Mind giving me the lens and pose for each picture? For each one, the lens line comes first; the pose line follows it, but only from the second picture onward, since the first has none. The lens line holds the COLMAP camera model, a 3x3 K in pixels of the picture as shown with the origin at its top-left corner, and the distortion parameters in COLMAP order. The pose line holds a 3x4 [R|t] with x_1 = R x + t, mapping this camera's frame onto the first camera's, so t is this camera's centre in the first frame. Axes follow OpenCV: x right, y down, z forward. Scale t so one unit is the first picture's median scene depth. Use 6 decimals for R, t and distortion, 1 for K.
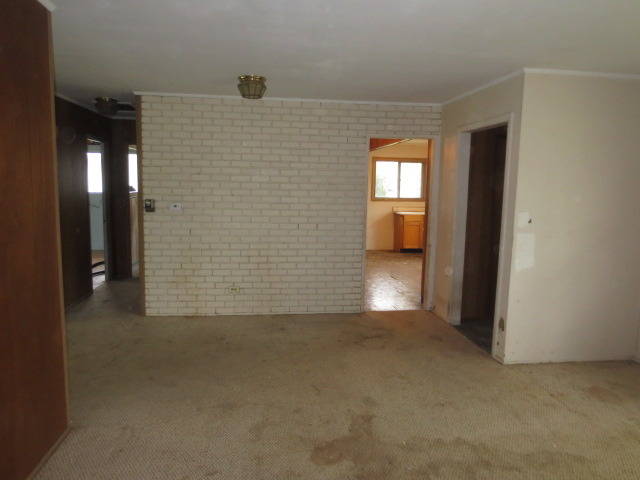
lens RADIAL K [[459.1, 0, 318.4], [0, 459.1, 239.9], [0, 0, 1]] dist [-0.023912, 0.004355]
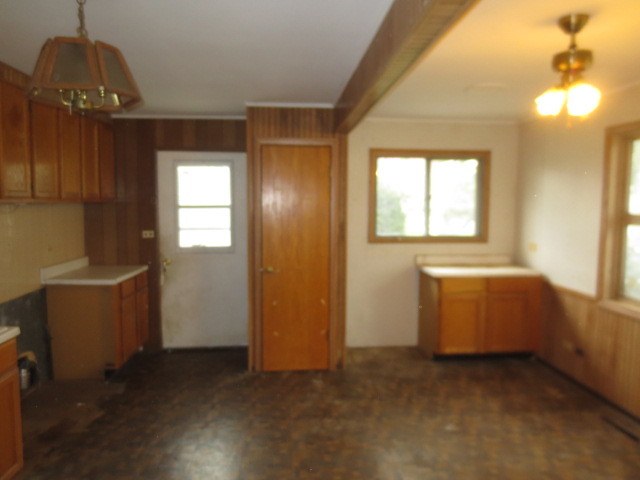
lens RADIAL K [[459.1, 0, 318.4], [0, 459.1, 239.9], [0, 0, 1]] dist [-0.023912, 0.004355]
pose [[0.998353, -0.004446, -0.057204, 0.092415], [-0.000290, 0.996590, -0.082511, -0.049863], [0.057376, 0.082392, 0.994947, 0.539489]]
